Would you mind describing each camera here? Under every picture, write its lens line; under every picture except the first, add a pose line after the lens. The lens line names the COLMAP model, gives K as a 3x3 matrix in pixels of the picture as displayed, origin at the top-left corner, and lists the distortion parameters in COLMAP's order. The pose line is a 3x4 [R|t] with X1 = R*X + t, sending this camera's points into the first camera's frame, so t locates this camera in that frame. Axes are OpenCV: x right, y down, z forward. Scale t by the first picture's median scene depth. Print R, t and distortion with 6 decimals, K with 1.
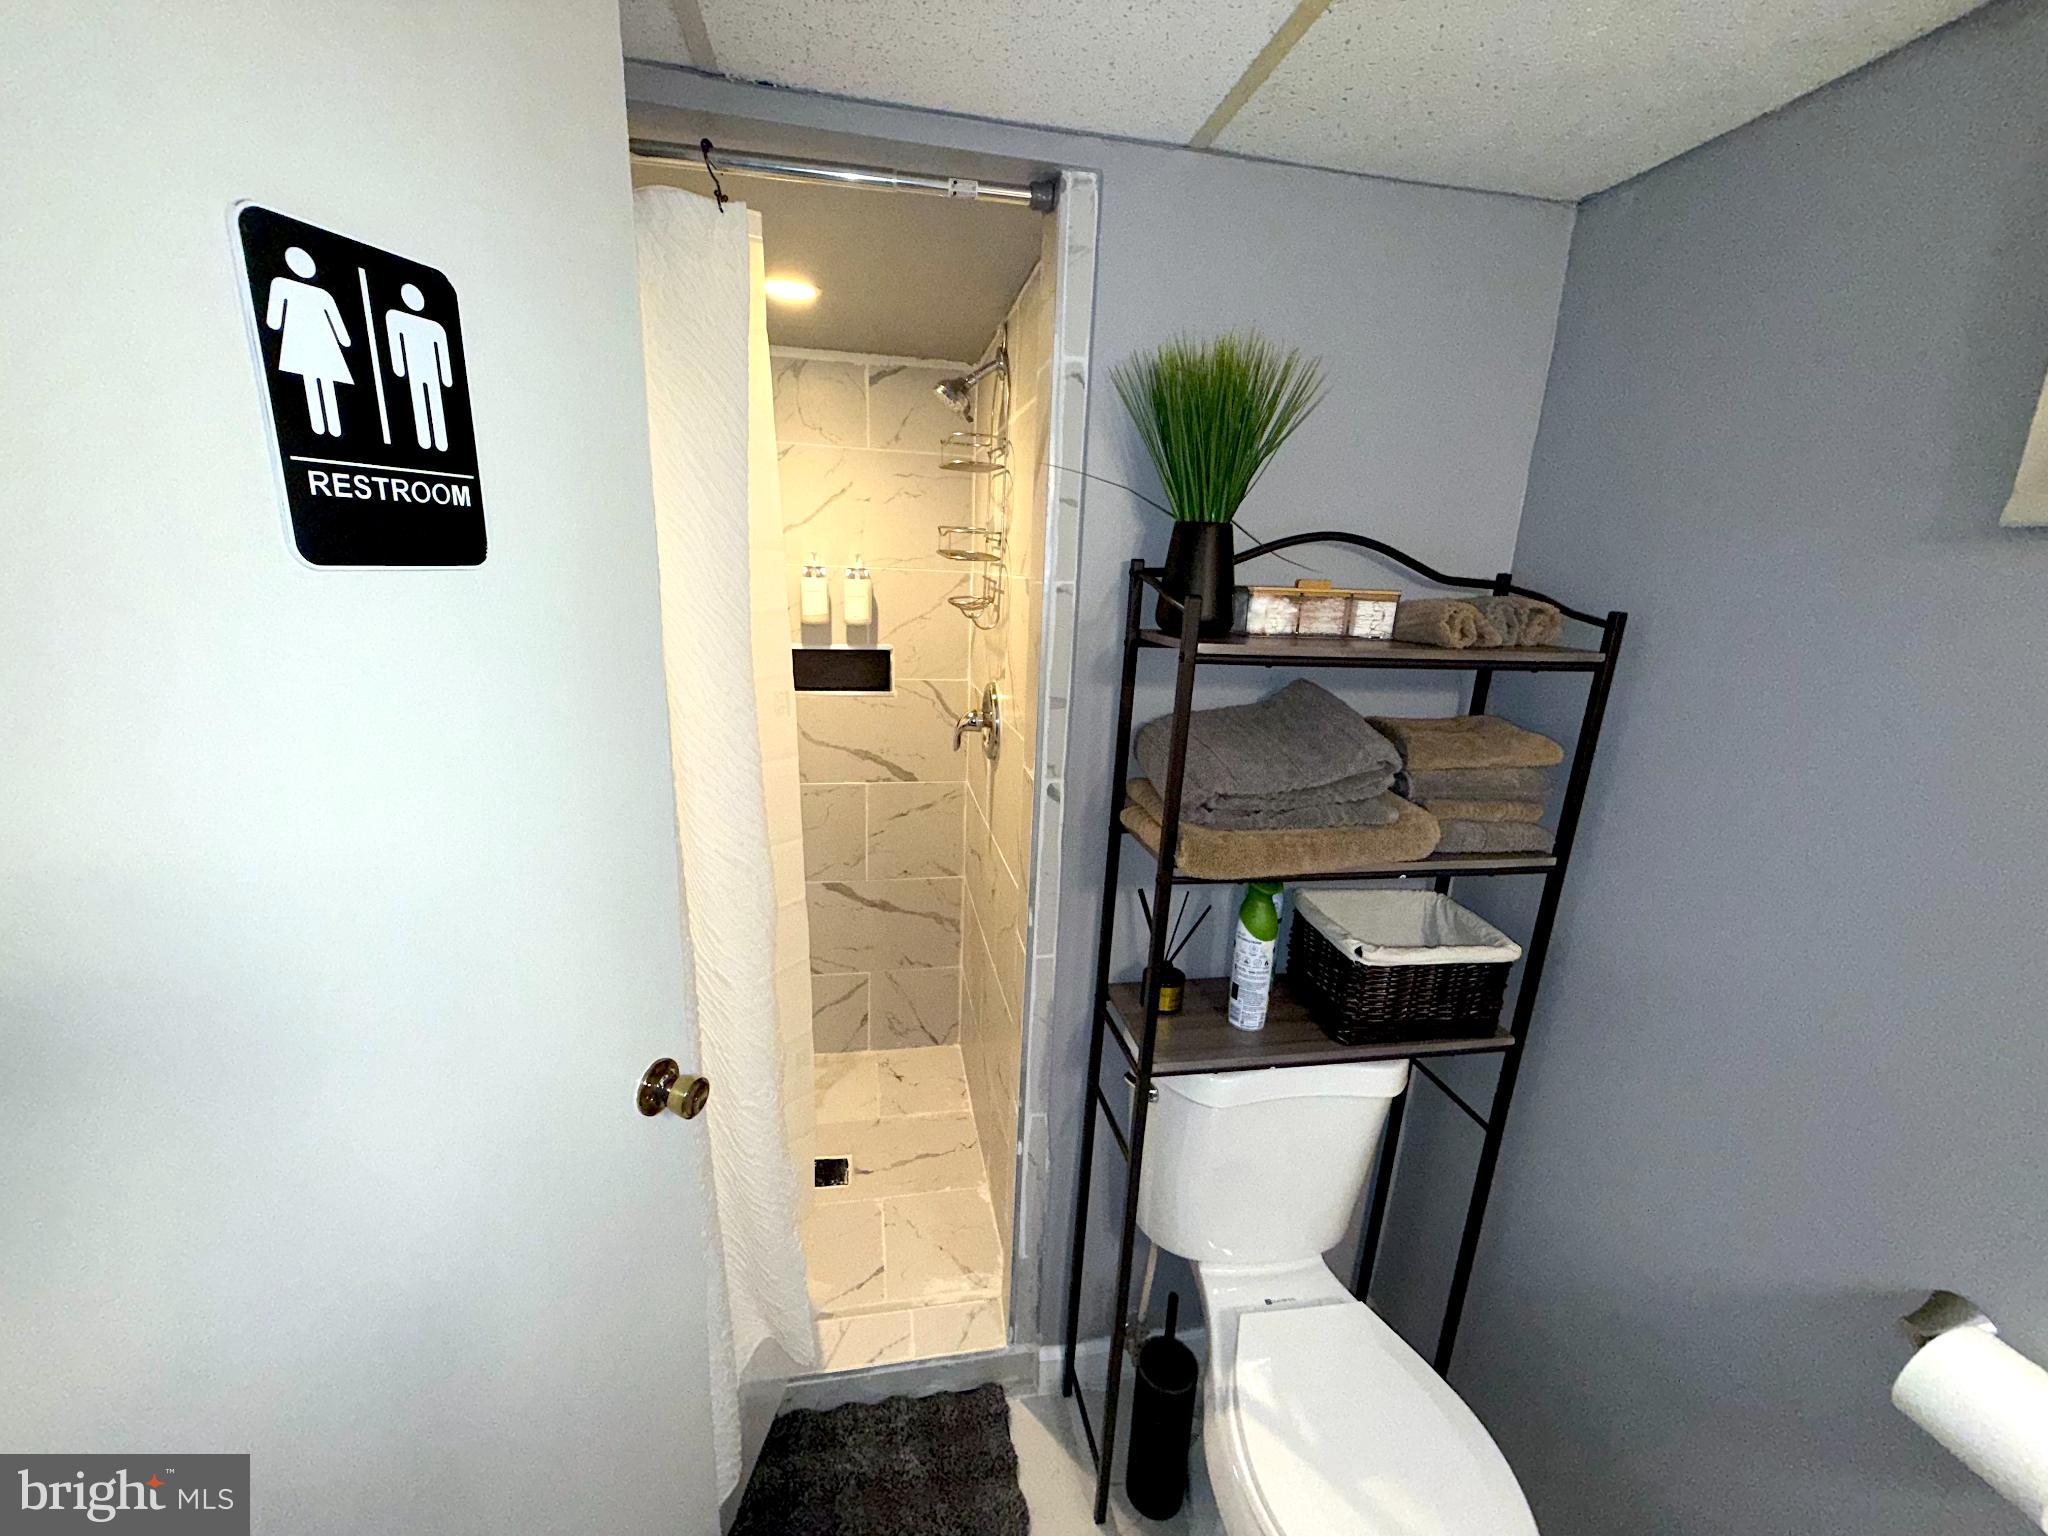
lens RADIAL K [[811.1, 0, 1022.1], [0, 811.1, 765.8], [0, 0, 1]] dist [0.000409, -0.000601]
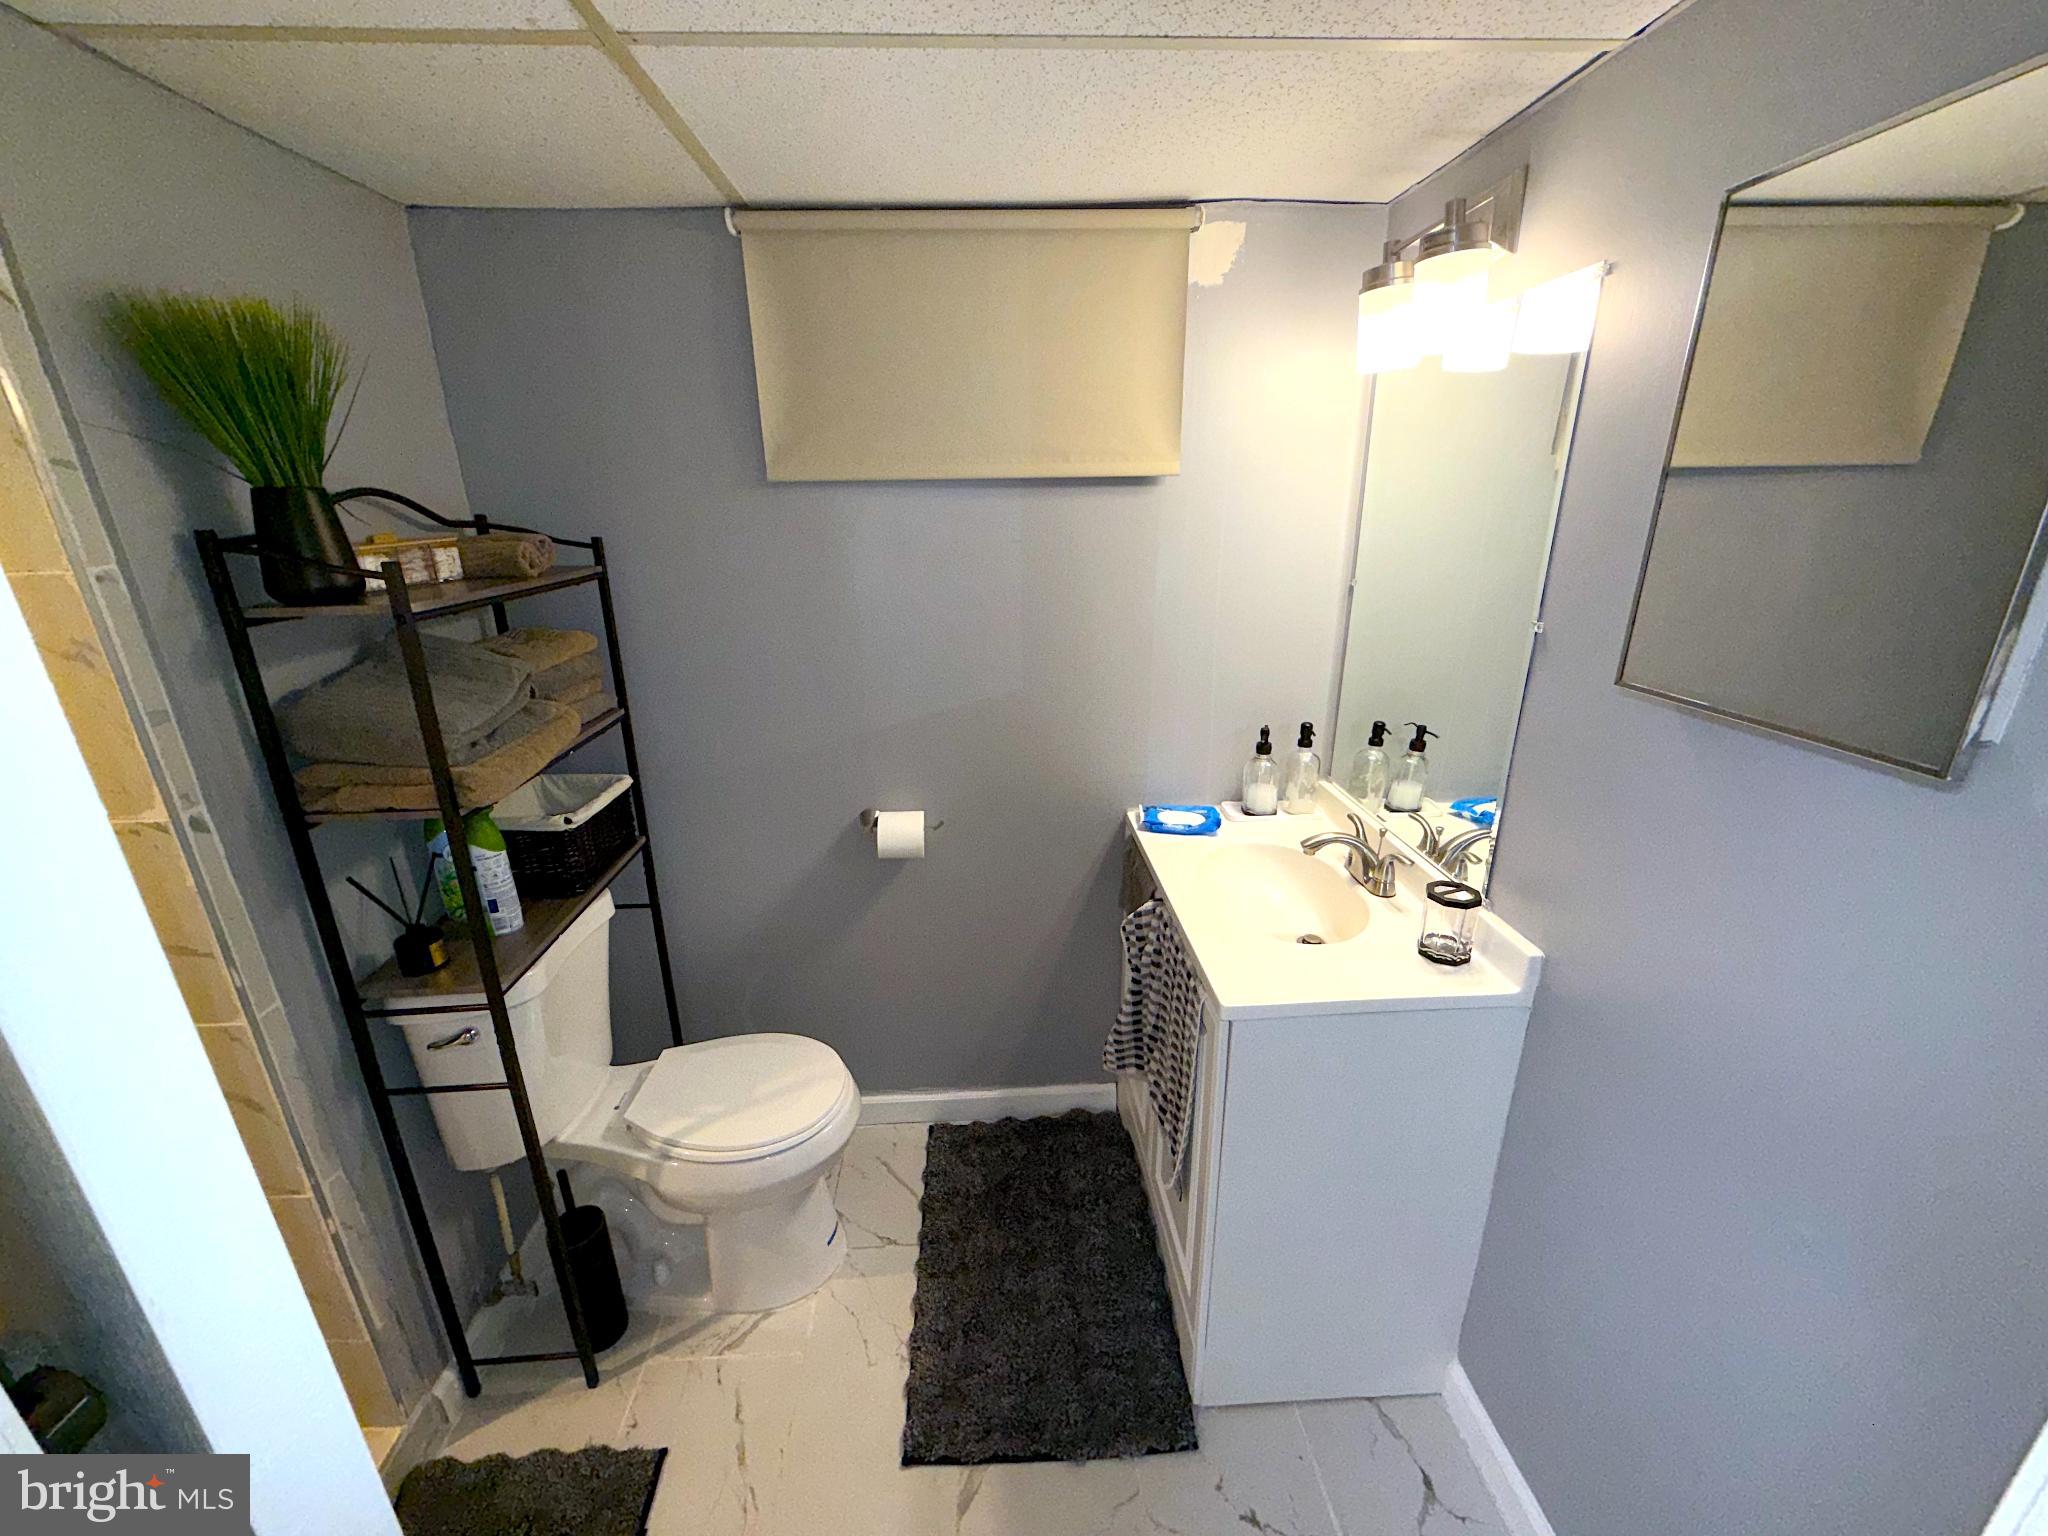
lens RADIAL K [[811.1, 0, 1021.9], [0, 811.1, 770.6], [0, 0, 1]] dist [0.000409, -0.000601]
pose [[0.130757, -0.363420, 0.922404, -0.626785], [0.259526, 0.910495, 0.321939, -0.068596], [-0.956843, 0.197292, 0.213370, 0.017550]]
